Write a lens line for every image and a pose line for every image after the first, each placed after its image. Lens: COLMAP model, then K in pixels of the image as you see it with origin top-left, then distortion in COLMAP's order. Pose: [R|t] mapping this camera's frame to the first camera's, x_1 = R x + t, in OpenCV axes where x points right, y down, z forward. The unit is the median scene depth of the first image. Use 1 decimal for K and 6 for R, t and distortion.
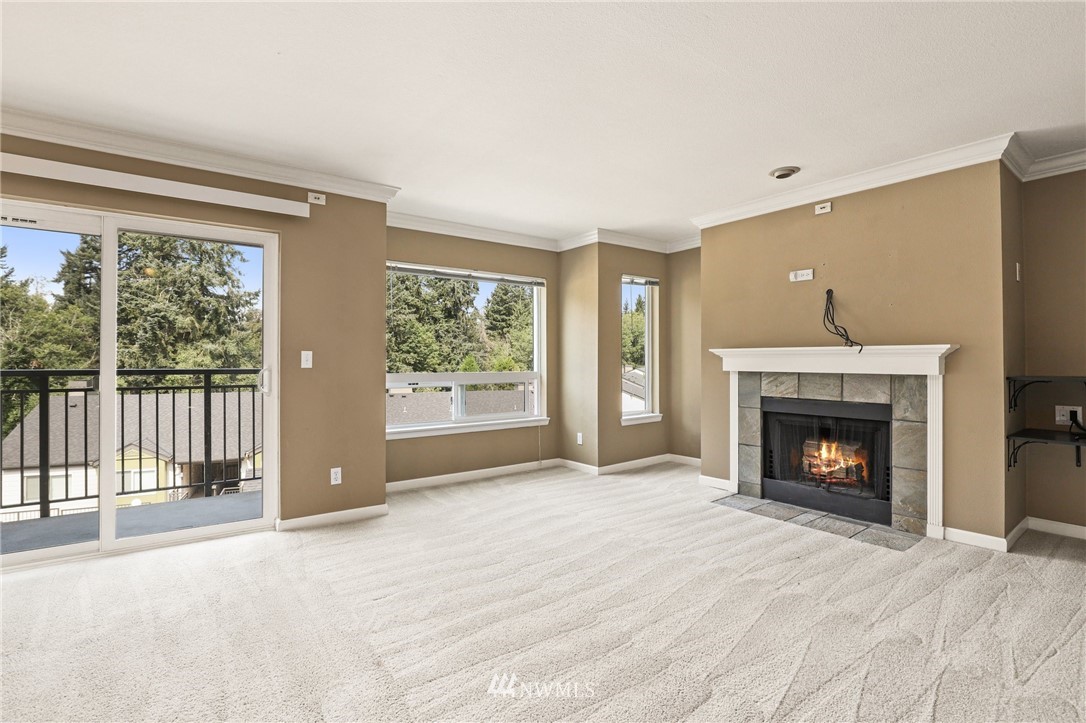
lens RADIAL K [[504.3, 0, 549.8], [0, 504.3, 357.9], [0, 0, 1]] dist [-0.035249, 0.006976]
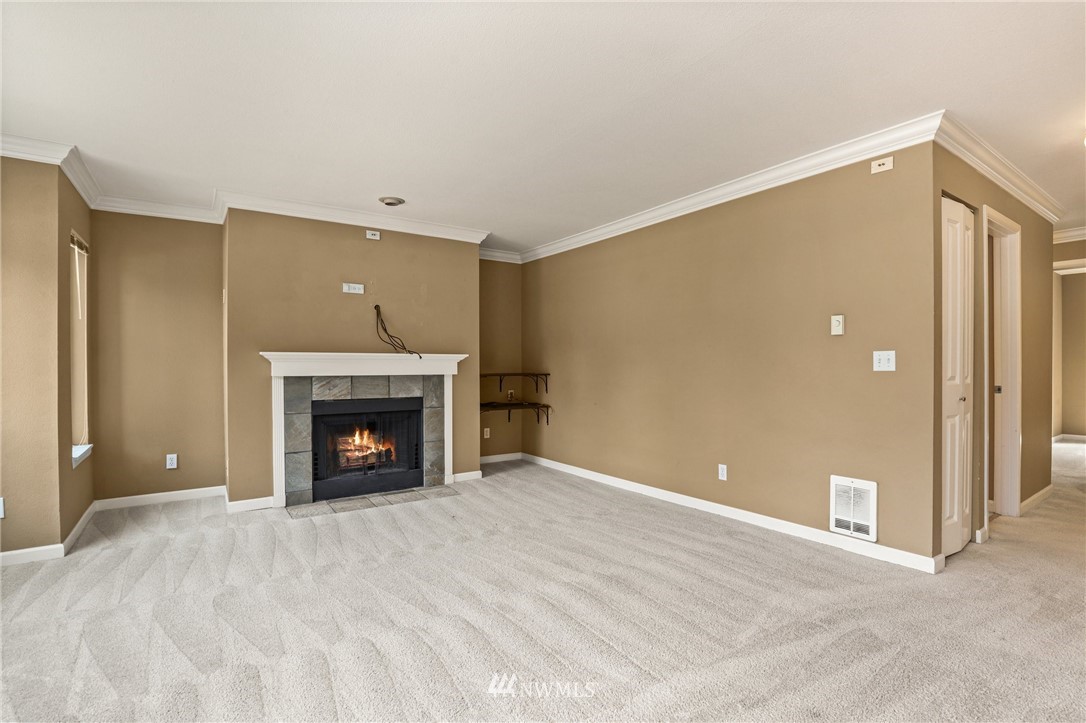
lens RADIAL K [[504.3, 0, 548.3], [0, 504.3, 367.1], [0, 0, 1]] dist [-0.035249, 0.006976]
pose [[0.046718, -0.007311, 0.998881, -0.631134], [-0.006474, 0.999950, 0.007621, -0.001385], [-0.998887, -0.006823, 0.046668, 0.548929]]
